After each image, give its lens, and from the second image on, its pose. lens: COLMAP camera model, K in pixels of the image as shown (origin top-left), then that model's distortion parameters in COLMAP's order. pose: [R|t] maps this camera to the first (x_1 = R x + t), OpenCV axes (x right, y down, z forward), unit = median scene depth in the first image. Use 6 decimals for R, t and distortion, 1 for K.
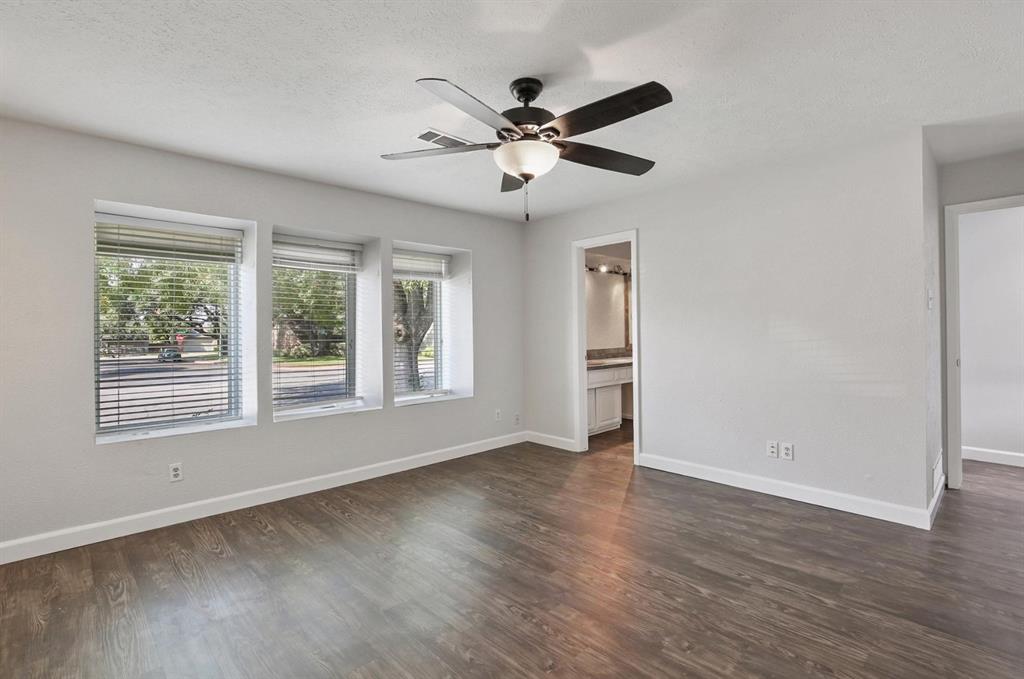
lens RADIAL K [[479.5, 0, 510.4], [0, 479.5, 331.7], [0, 0, 1]] dist [-0.001851, 0.000574]
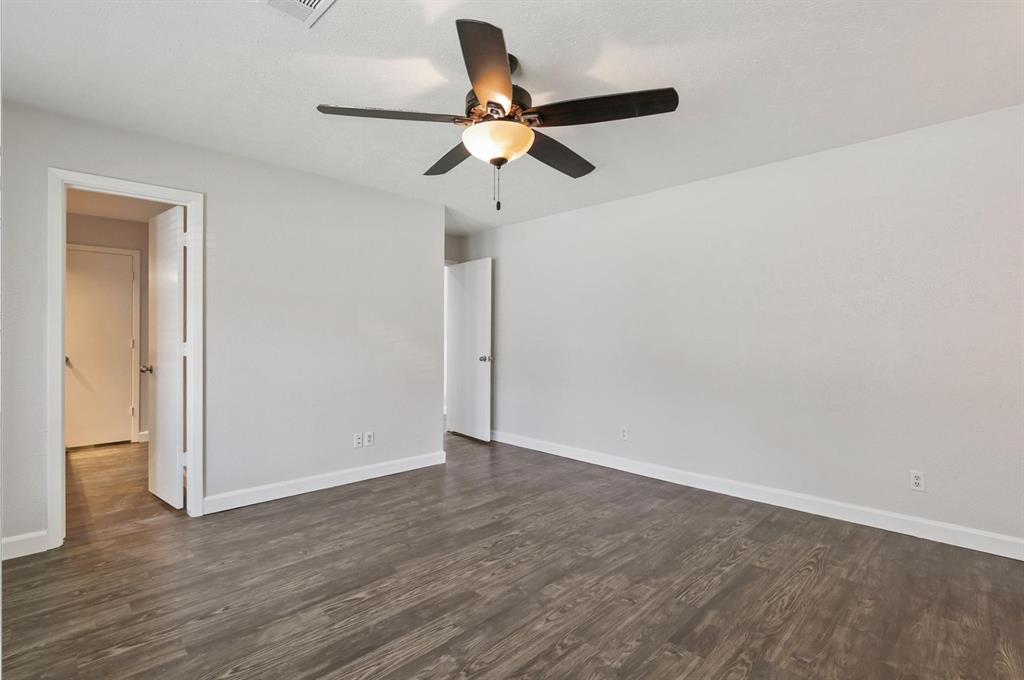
lens RADIAL K [[479.5, 0, 510.4], [0, 479.5, 332.2], [0, 0, 1]] dist [-0.001851, 0.000574]
pose [[-0.015500, 0.020494, 0.999670, -0.839592], [-0.004828, 0.999777, -0.020571, 0.019002], [-0.999868, -0.005146, -0.015397, 0.951976]]
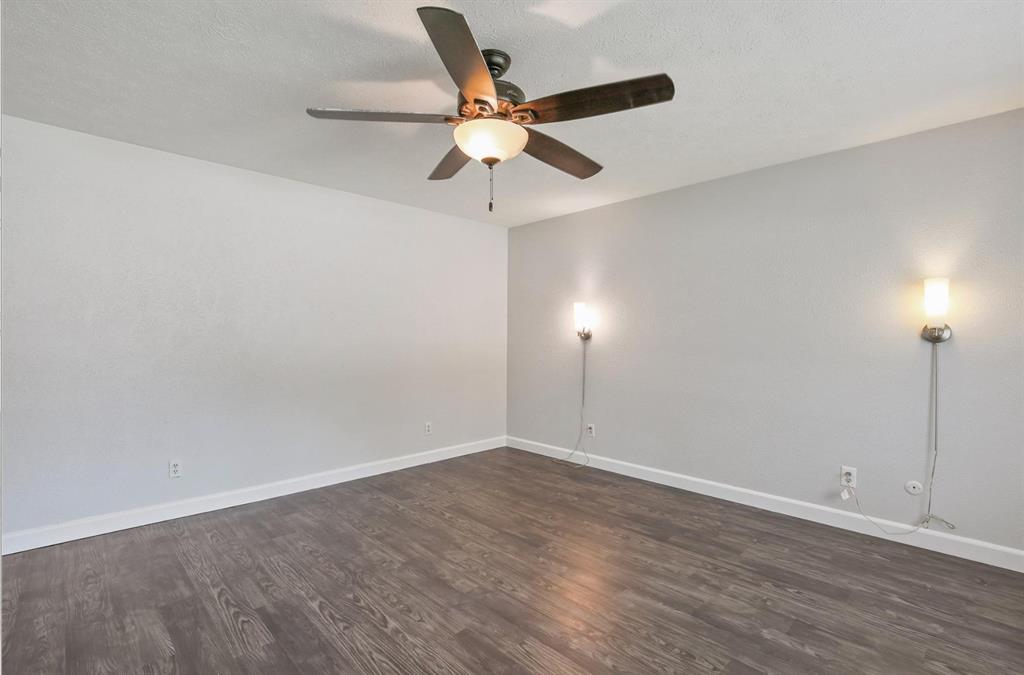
lens RADIAL K [[469.1, 0, 512.0], [0, 469.1, 337.5], [0, 0, 1]] dist [-0.005527, 0.000029]
pose [[-0.999891, 0.004754, -0.013995, 0.012468], [0.004867, 0.999956, -0.008070, 0.009161], [0.013956, -0.008138, -0.999869, 1.798287]]
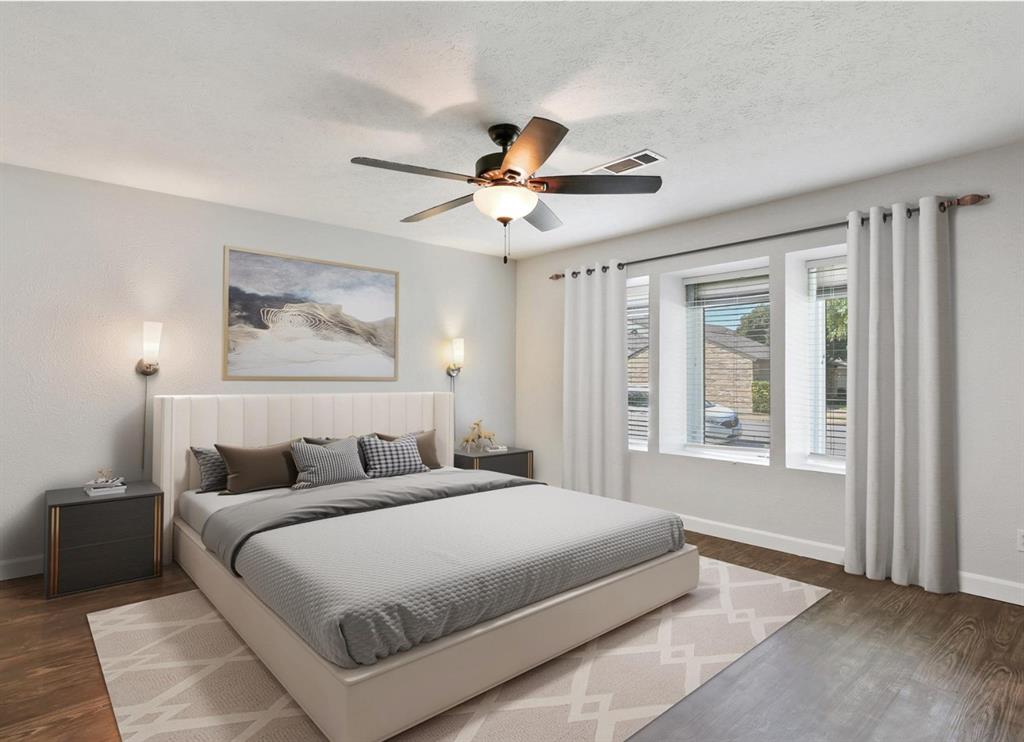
lens RADIAL K [[547.2, 0, 508.5], [0, 547.2, 374.2], [0, 0, 1]] dist [-0.002722, -0.000544]
pose [[-0.038825, 0.005168, -0.999233, 1.151227], [0.002366, 0.999984, 0.005080, -0.002623], [0.999243, -0.002166, -0.038837, 1.010947]]
